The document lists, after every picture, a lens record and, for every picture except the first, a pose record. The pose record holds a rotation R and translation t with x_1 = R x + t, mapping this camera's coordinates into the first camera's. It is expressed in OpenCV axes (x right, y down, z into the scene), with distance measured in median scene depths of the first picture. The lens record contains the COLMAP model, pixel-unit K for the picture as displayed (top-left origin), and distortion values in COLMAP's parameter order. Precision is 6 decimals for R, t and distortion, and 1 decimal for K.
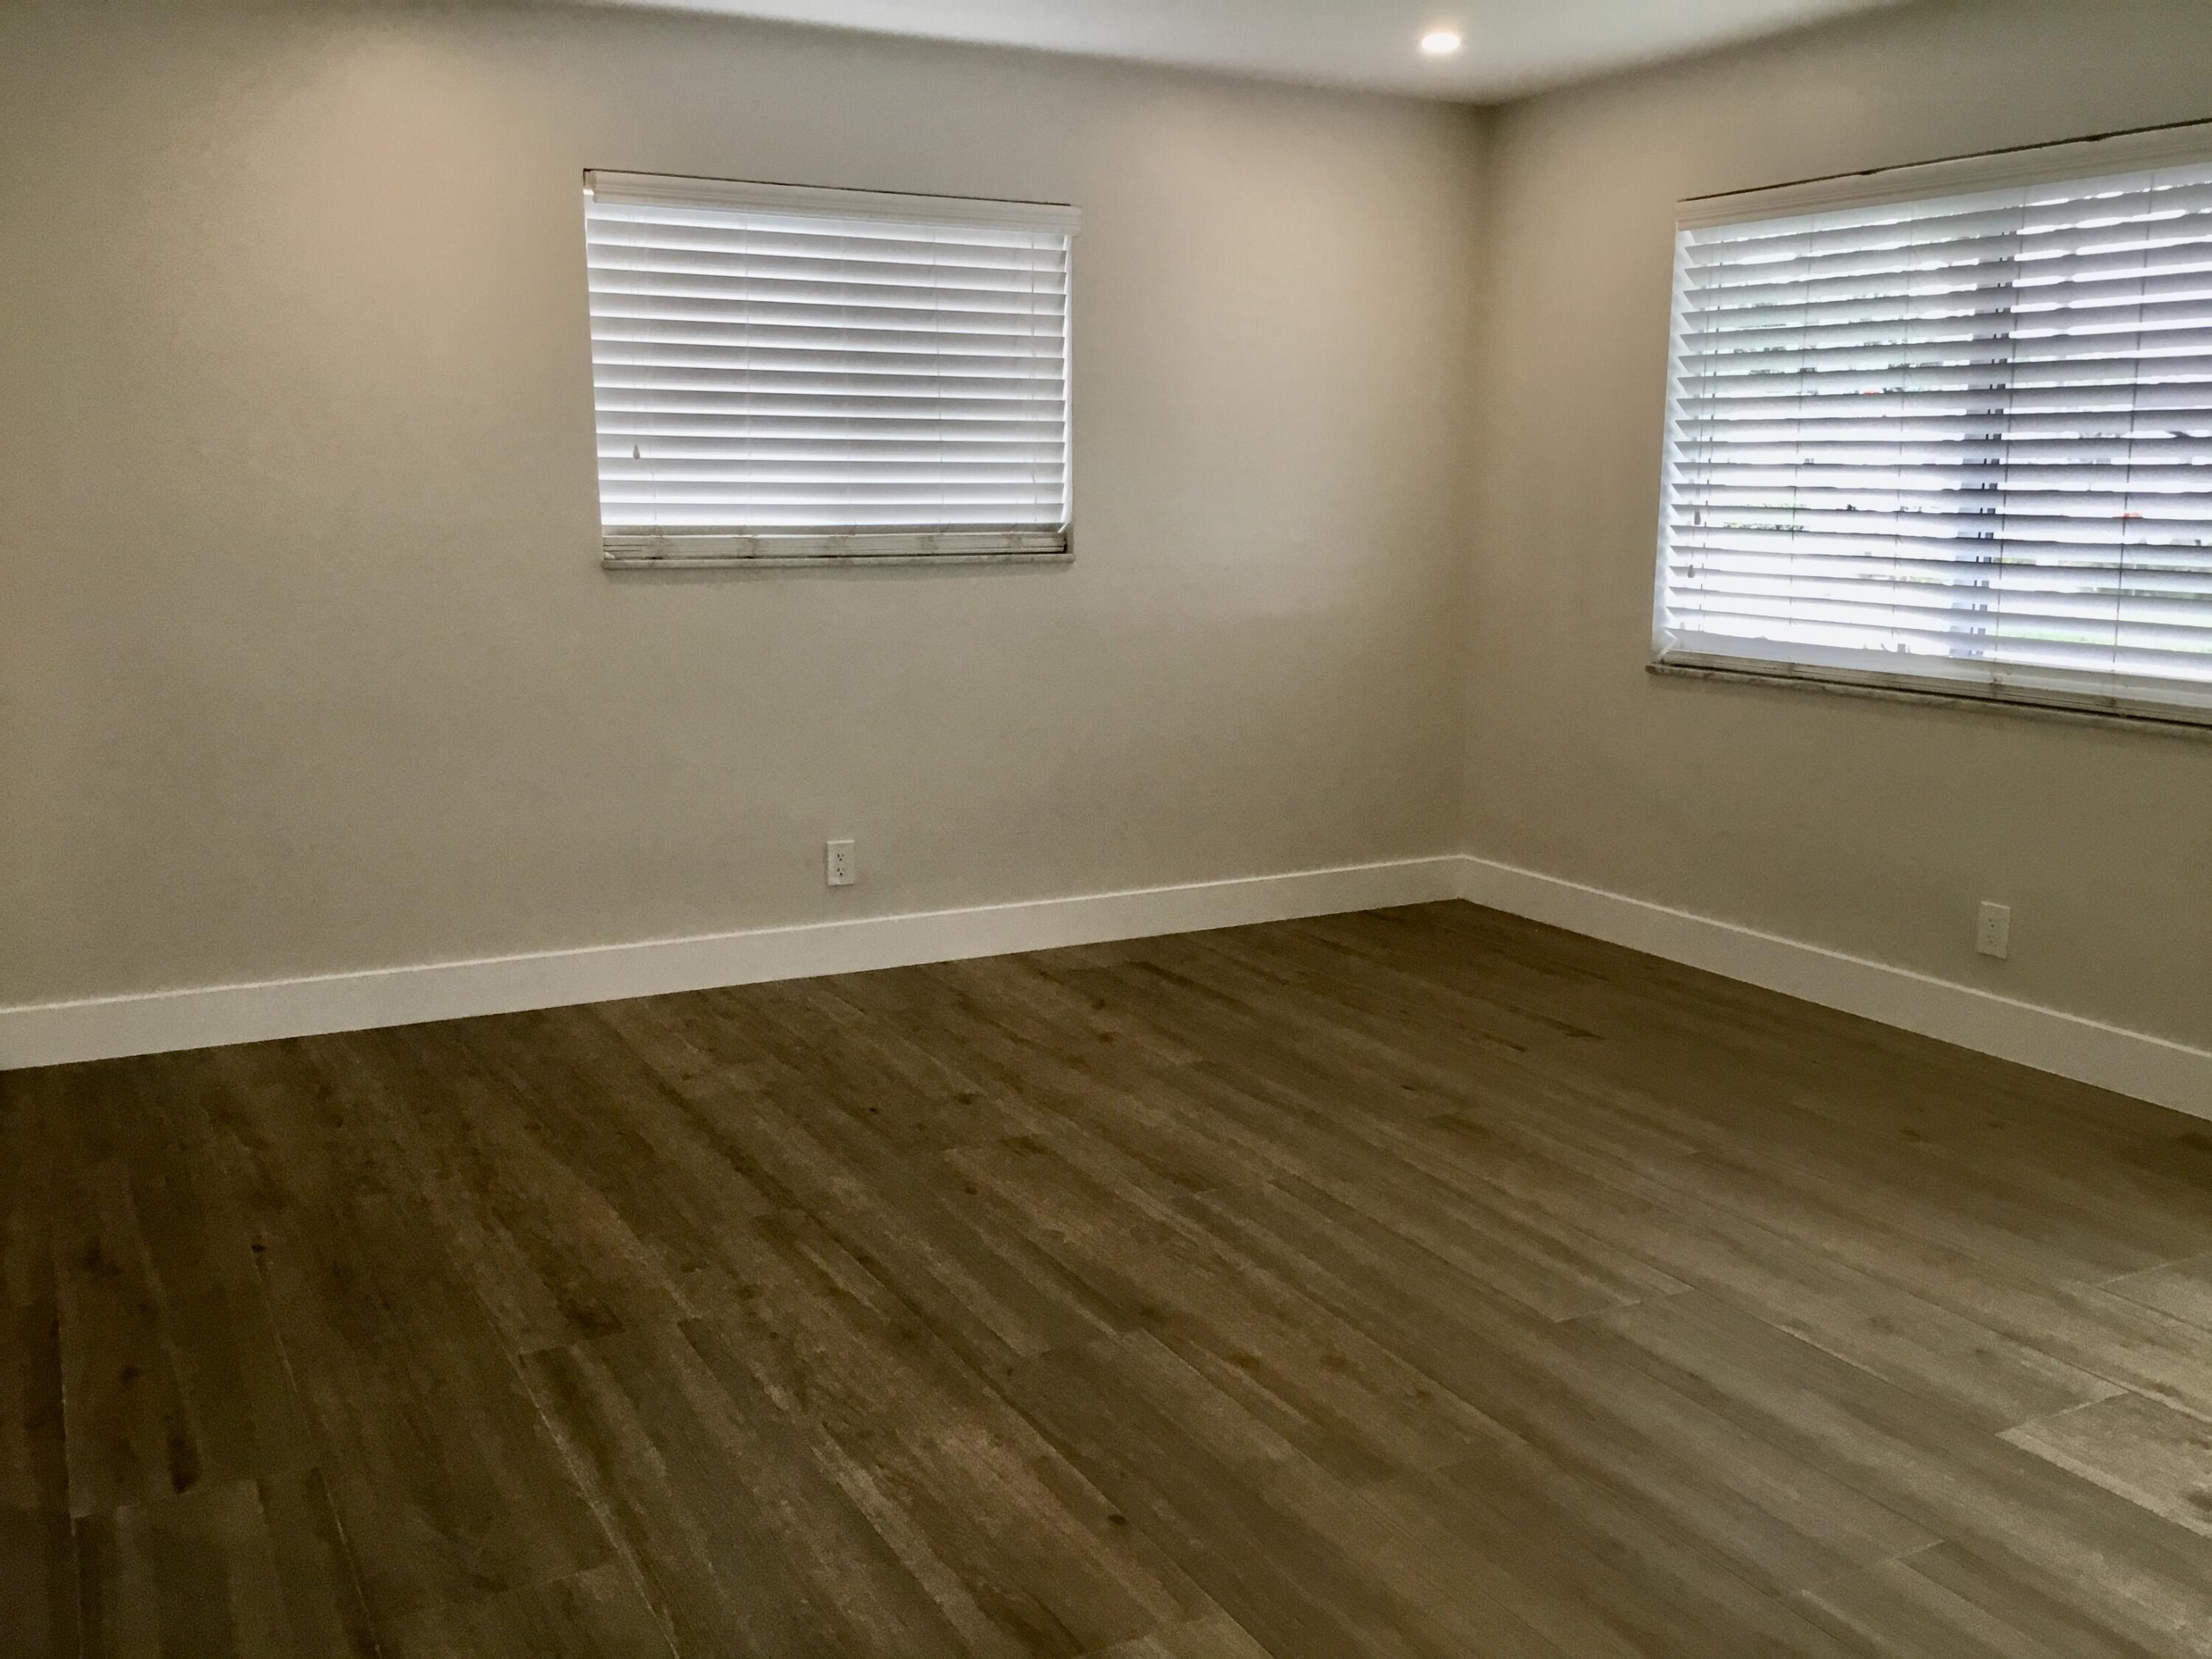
lens RADIAL K [[1993.5, 0, 1093.6], [0, 1993.5, 822.5], [0, 0, 1]] dist [0.104469, -0.179589]
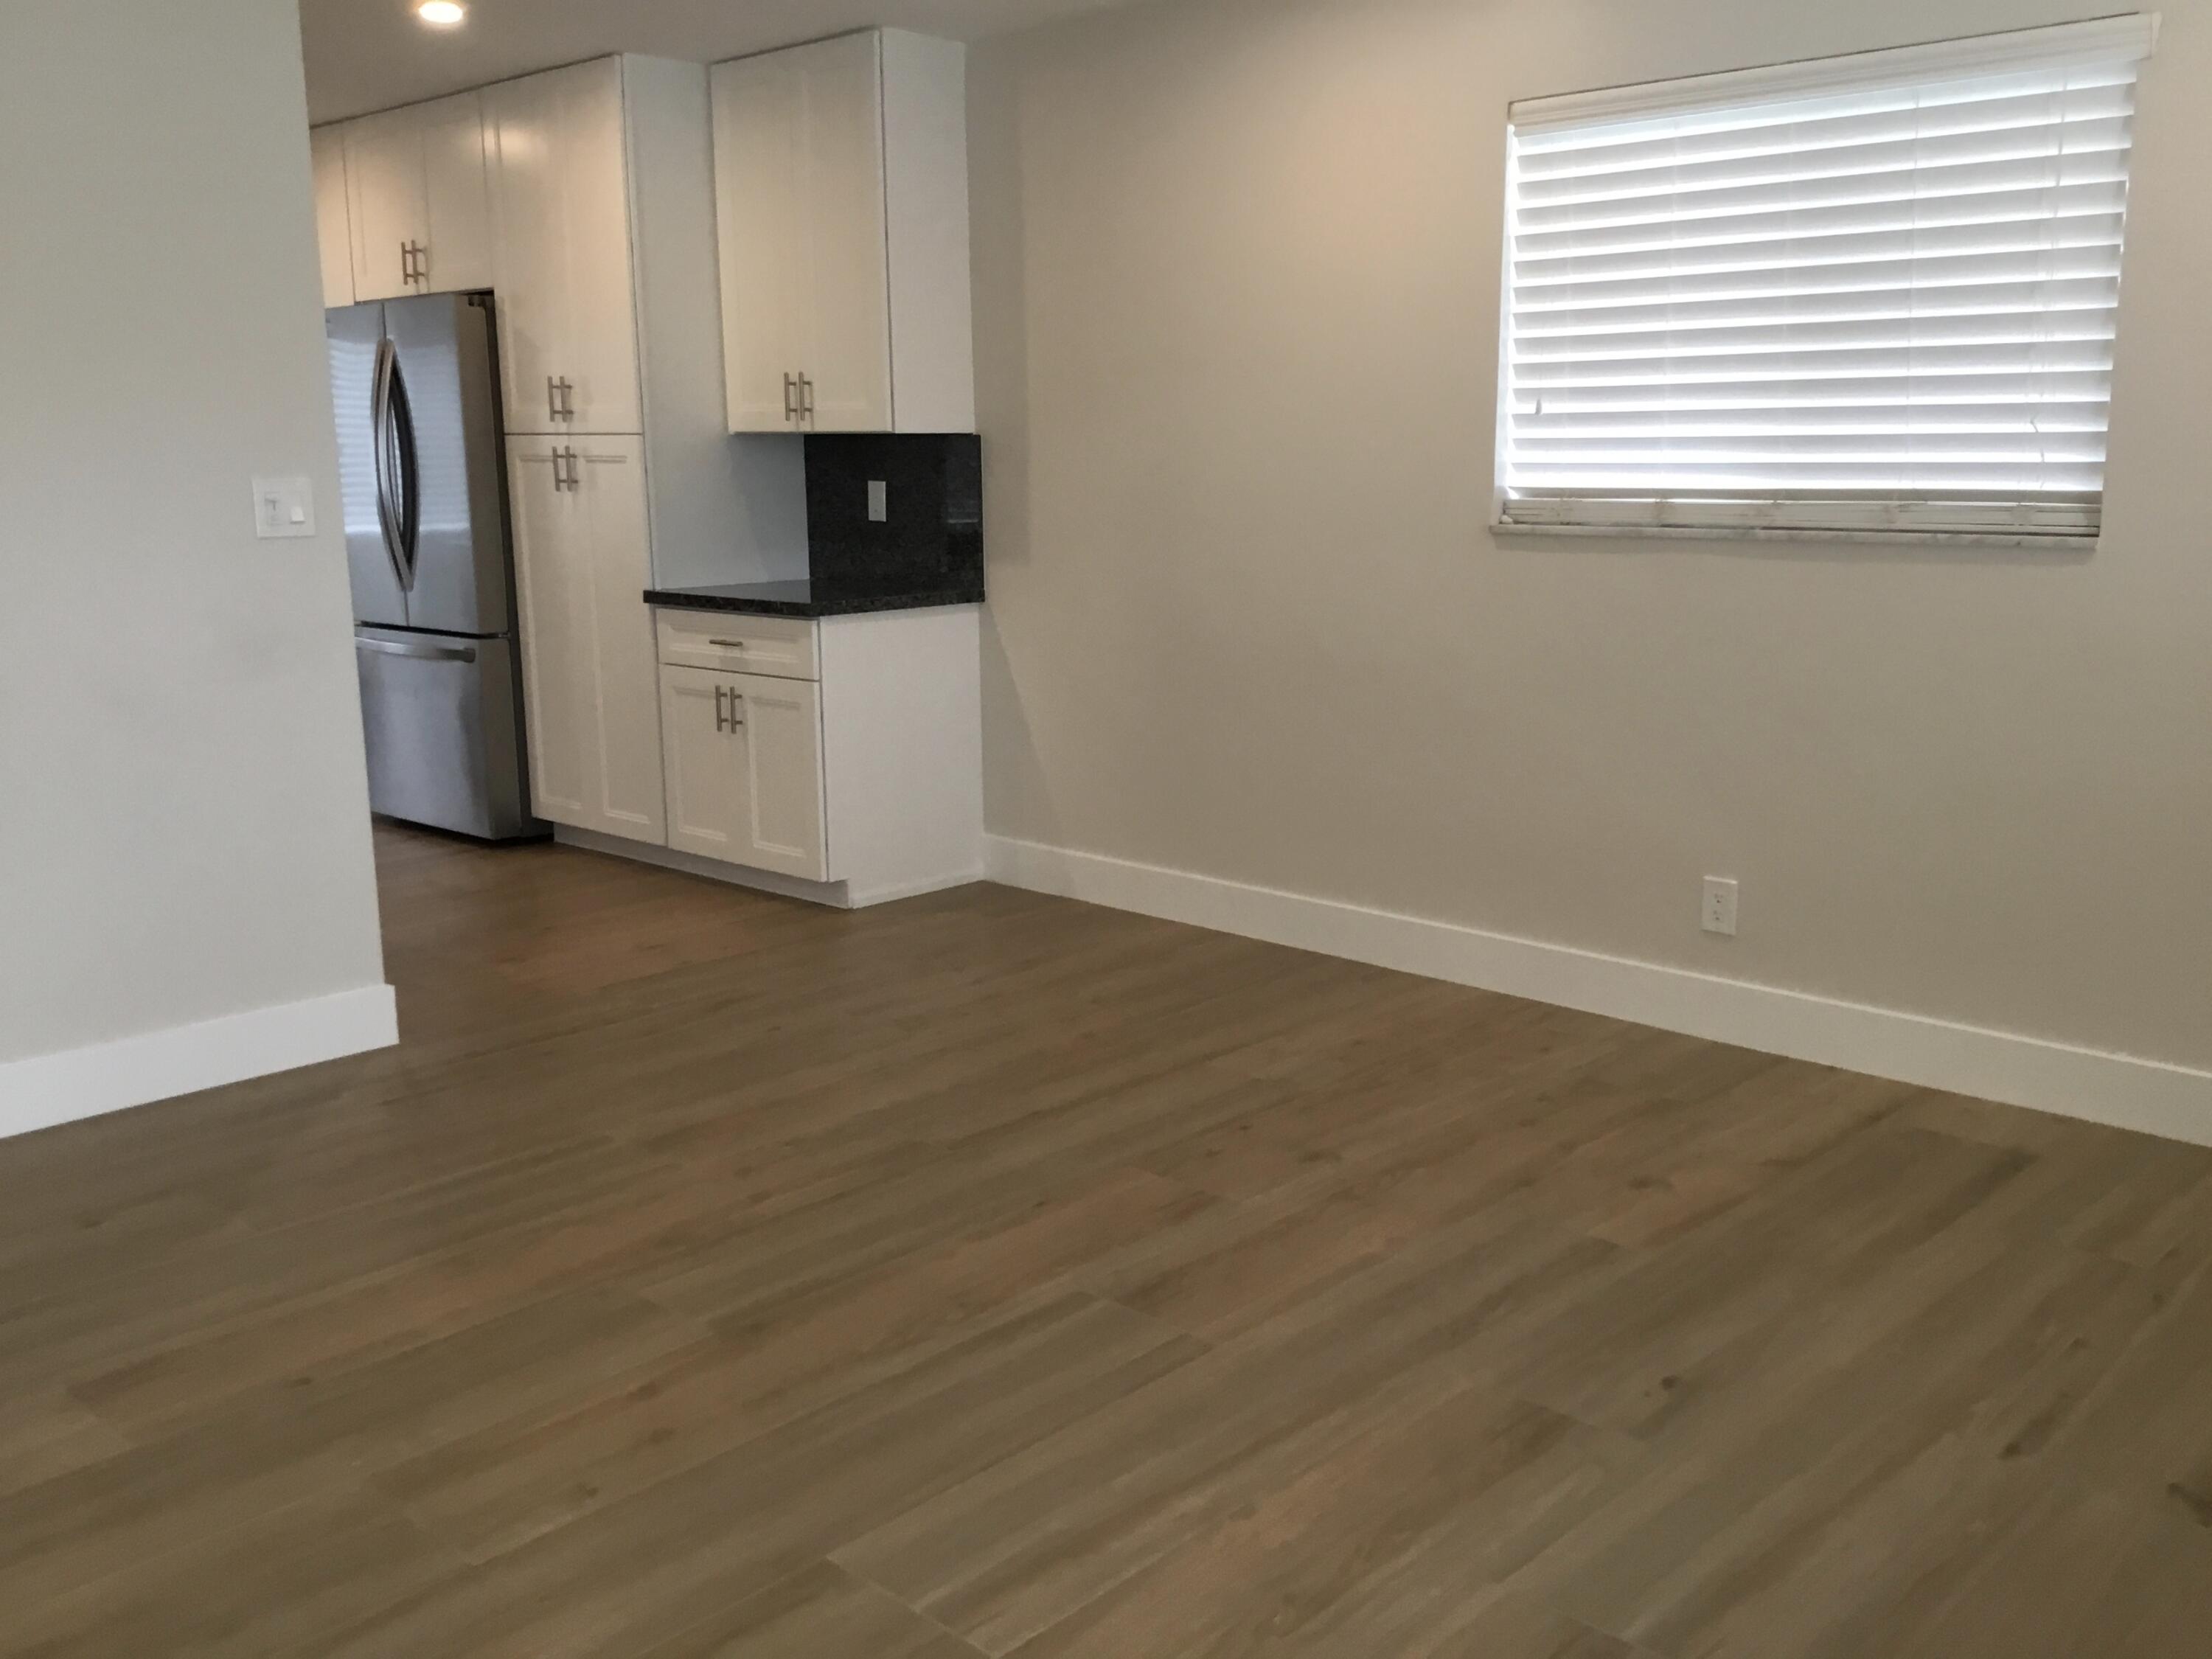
lens RADIAL K [[1993.5, 0, 1120.5], [0, 1993.5, 822.4], [0, 0, 1]] dist [0.104469, -0.179589]
pose [[0.311764, 0.174544, -0.933990, 0.615807], [-0.151774, 0.979509, 0.132388, -0.093281], [0.937959, 0.100481, 0.331867, 0.549648]]
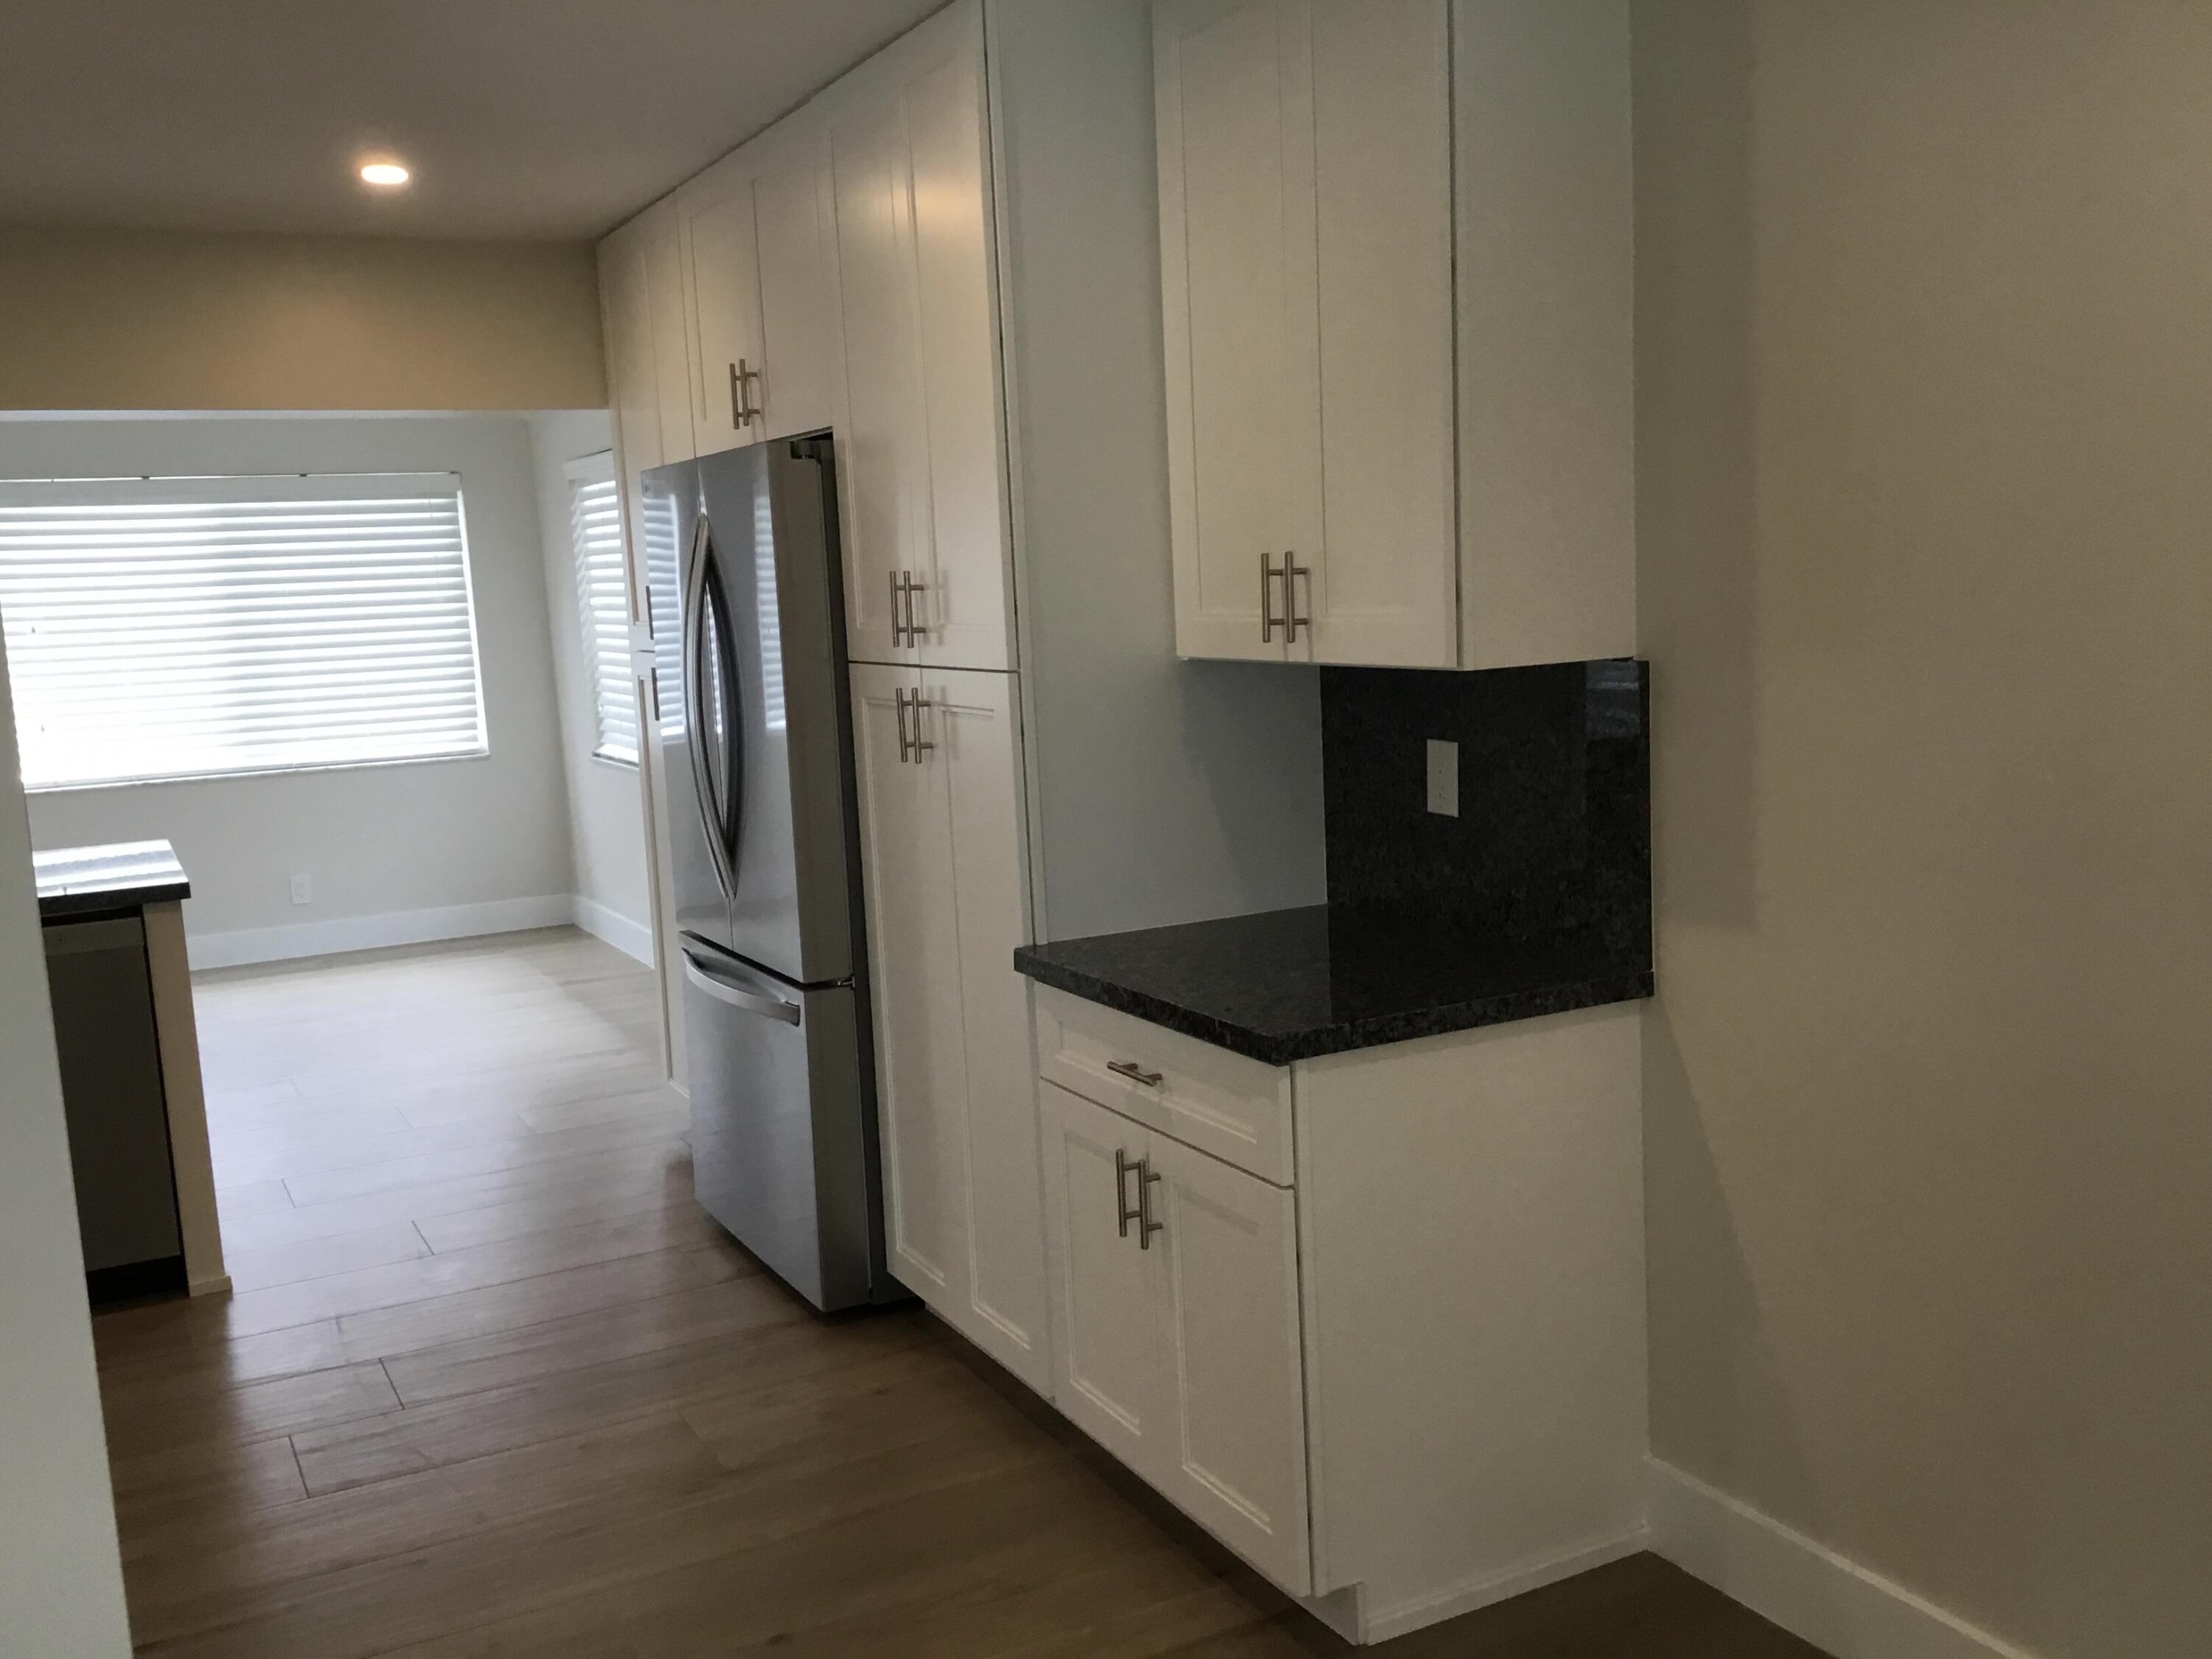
lens RADIAL K [[1993.5, 0, 1106.1], [0, 1993.5, 833.2], [0, 0, 1]] dist [0.104469, -0.179589]
pose [[-0.017399, 0.130436, -0.991304, 0.017780], [-0.123852, 0.983537, 0.131588, -0.157094], [0.992148, 0.125064, -0.000958, 0.695780]]
